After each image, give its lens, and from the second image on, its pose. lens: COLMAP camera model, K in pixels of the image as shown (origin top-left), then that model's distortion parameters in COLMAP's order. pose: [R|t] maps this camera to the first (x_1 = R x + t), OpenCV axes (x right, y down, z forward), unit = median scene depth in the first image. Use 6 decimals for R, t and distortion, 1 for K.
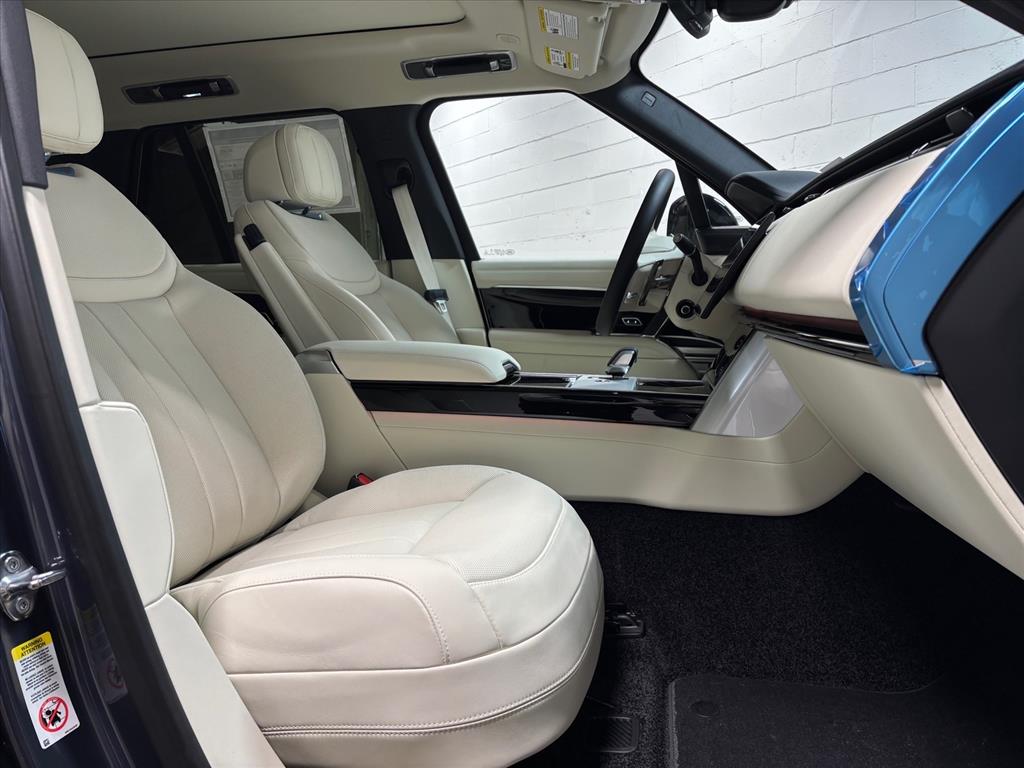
lens RADIAL K [[762.1, 0, 511.5], [0, 762.1, 384.0], [0, 0, 1]] dist [0.056542, -0.056759]
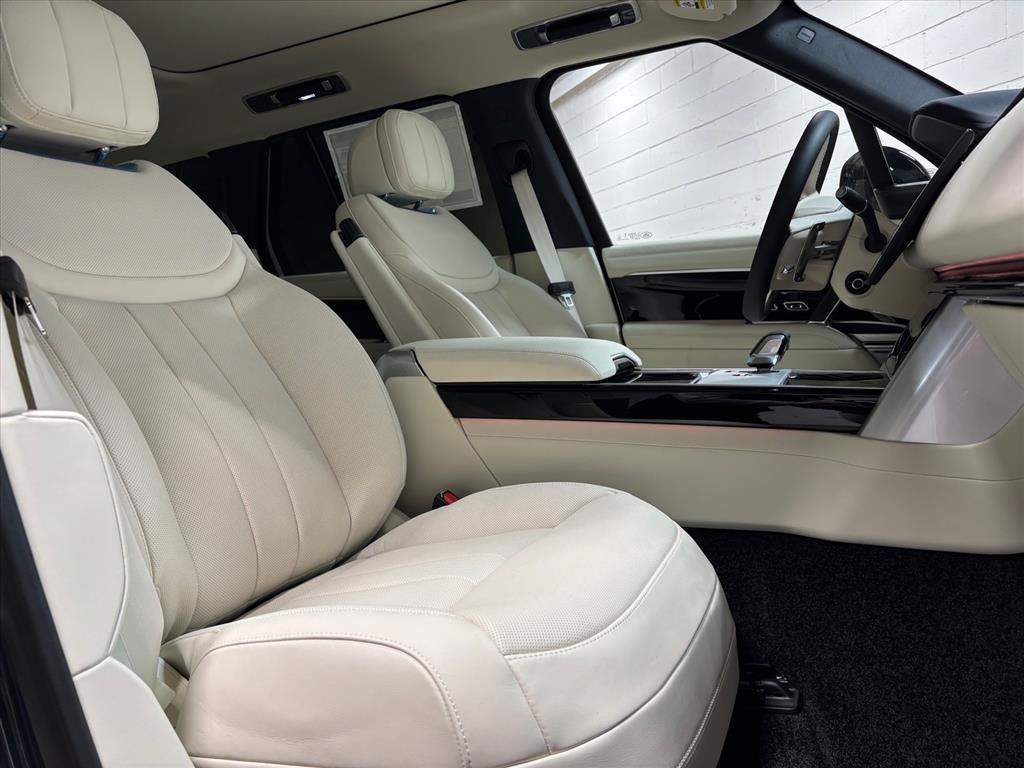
lens RADIAL K [[762.1, 0, 511.5], [0, 762.1, 384.0], [0, 0, 1]] dist [0.056542, -0.056759]
pose [[0.973461, -0.029390, -0.226958, 0.058041], [0.027201, 0.999548, -0.012771, 0.007896], [0.227231, 0.006258, 0.973821, 0.146905]]
